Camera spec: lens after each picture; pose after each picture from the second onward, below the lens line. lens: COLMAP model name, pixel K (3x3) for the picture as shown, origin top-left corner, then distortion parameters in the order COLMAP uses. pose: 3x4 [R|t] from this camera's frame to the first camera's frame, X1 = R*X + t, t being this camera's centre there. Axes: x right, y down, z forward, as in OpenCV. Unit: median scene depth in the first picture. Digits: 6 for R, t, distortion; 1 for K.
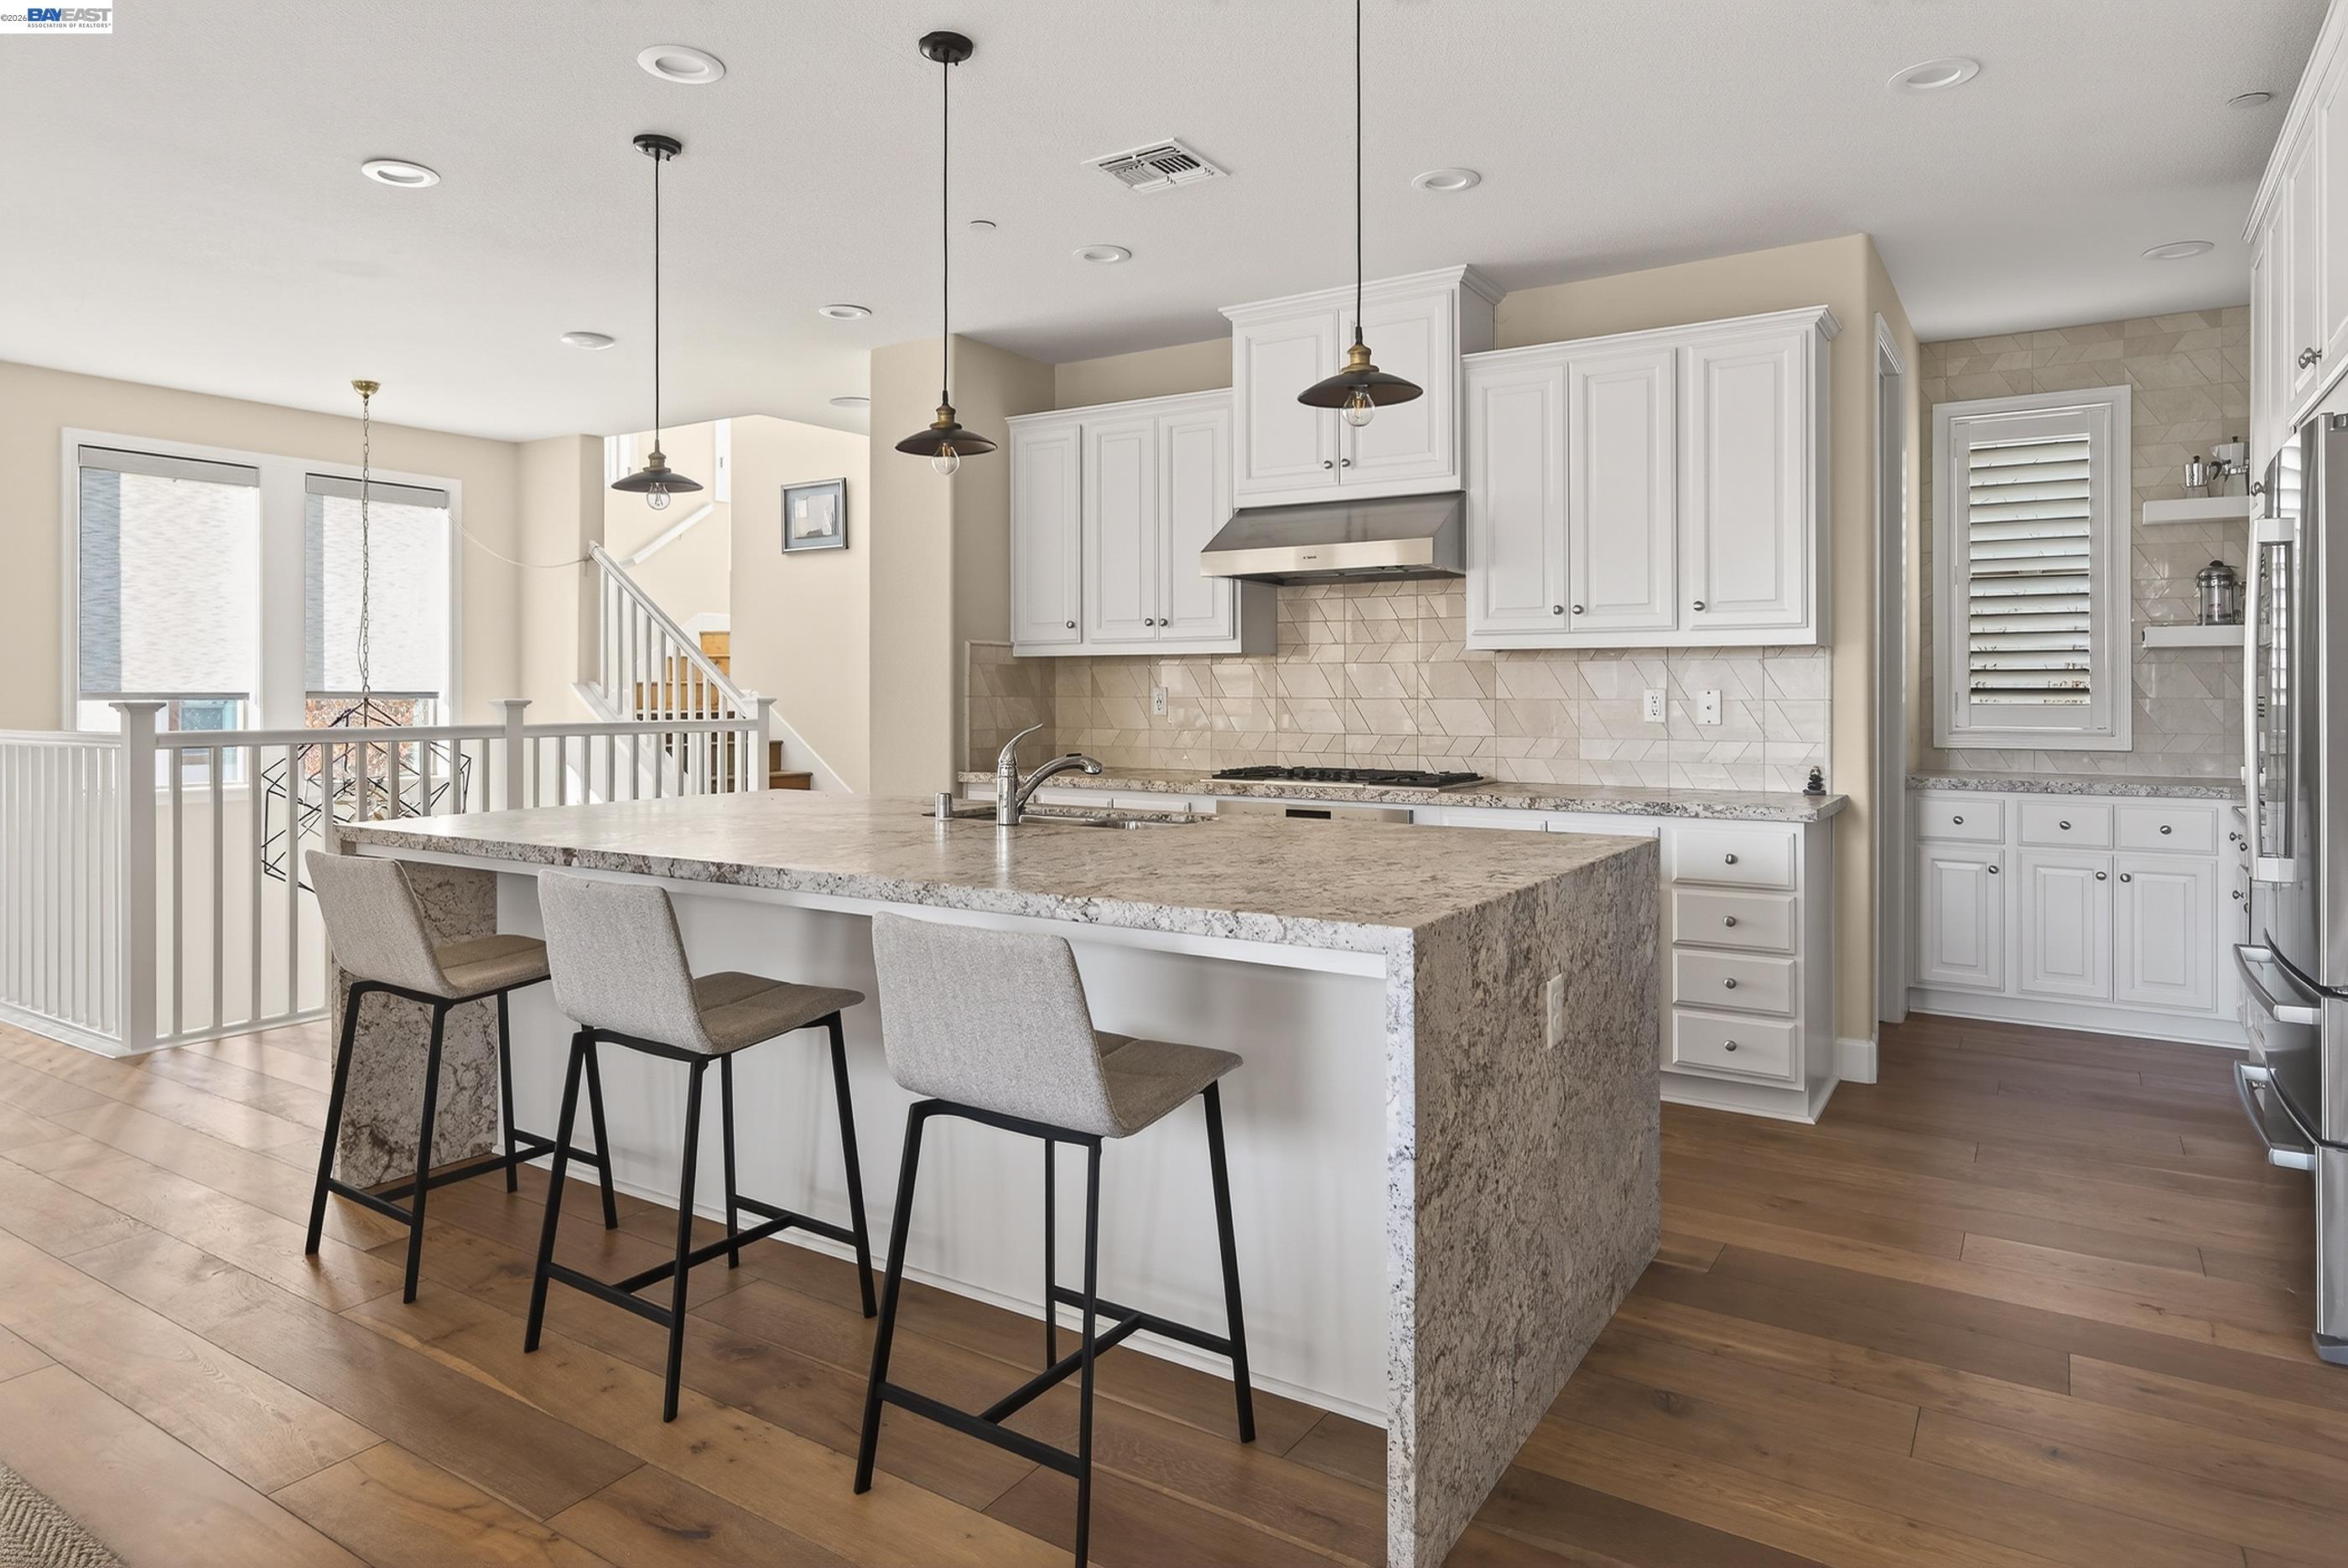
lens RADIAL K [[1421.3, 0, 1139.3], [0, 1421.3, 681.8], [0, 0, 1]] dist [-0.002852, 0.000808]
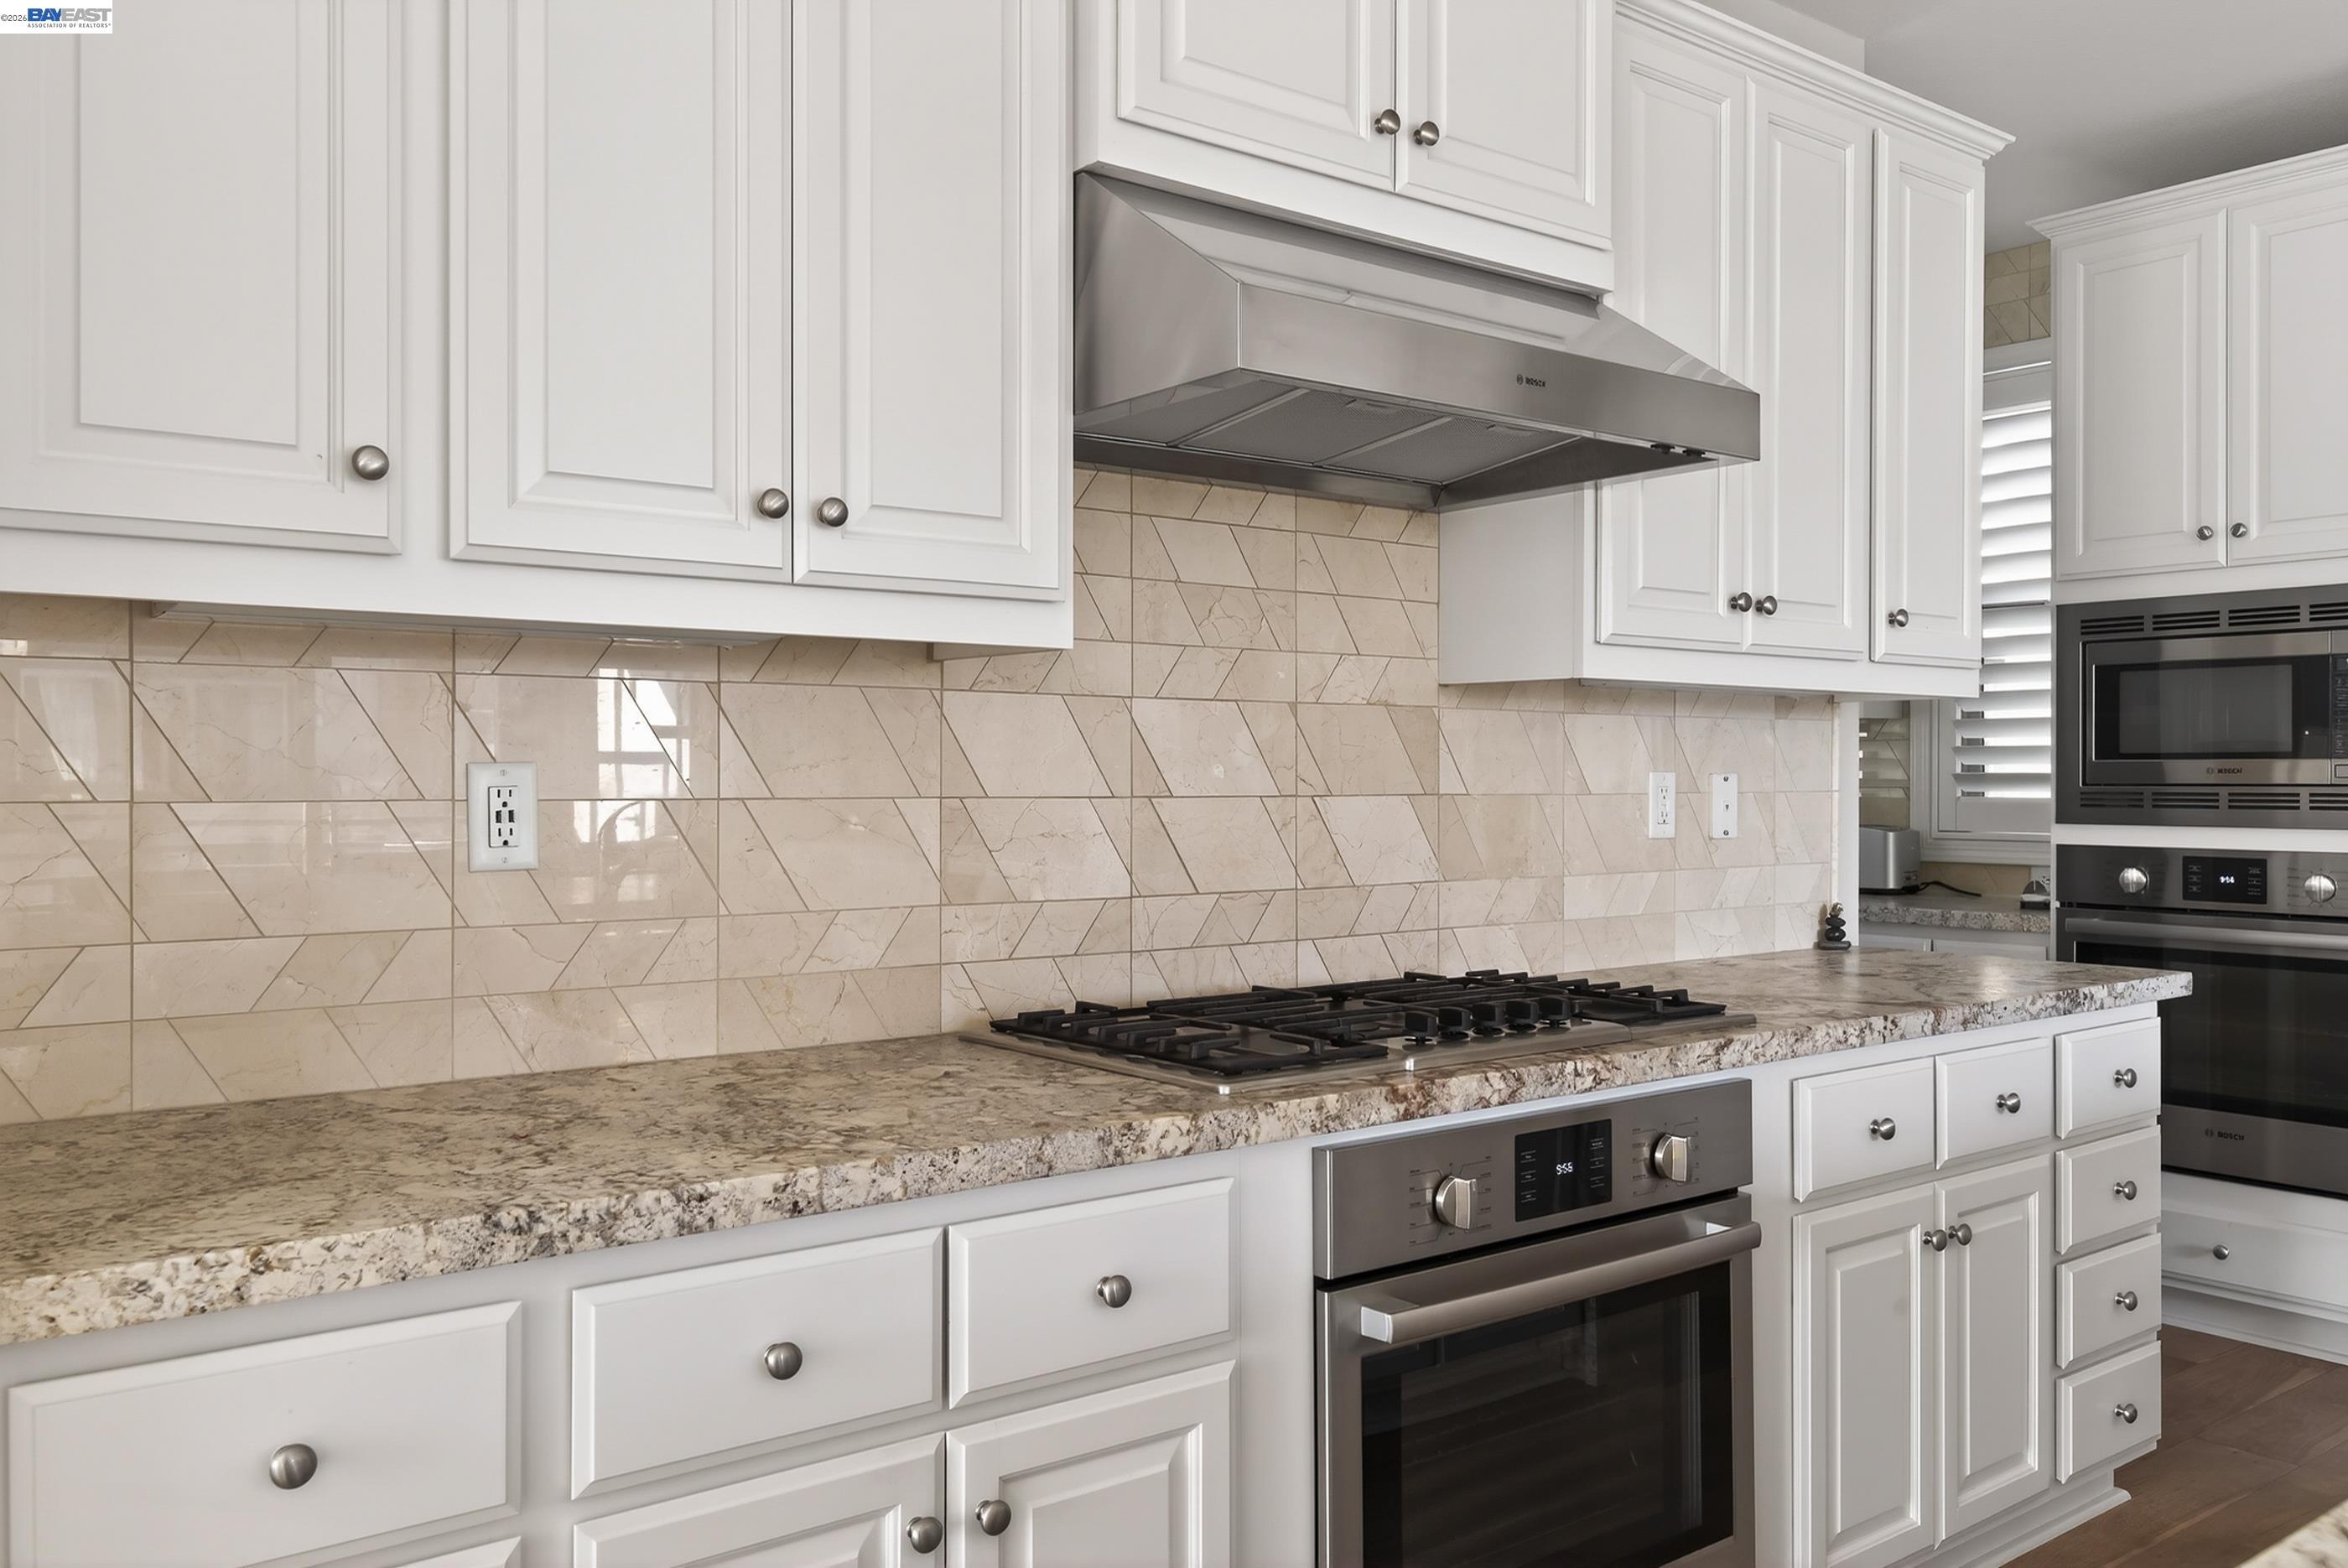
lens RADIAL K [[1810.4, 0, 1174.0], [0, 1810.4, 784.0], [0, 0, 1]] dist [0.006995, 0.001250]
pose [[0.317845, 0.001271, 0.948142, -0.295201], [-0.002319, 0.999997, -0.000563, 0.009160], [-0.948140, -0.002020, 0.317847, 0.889483]]
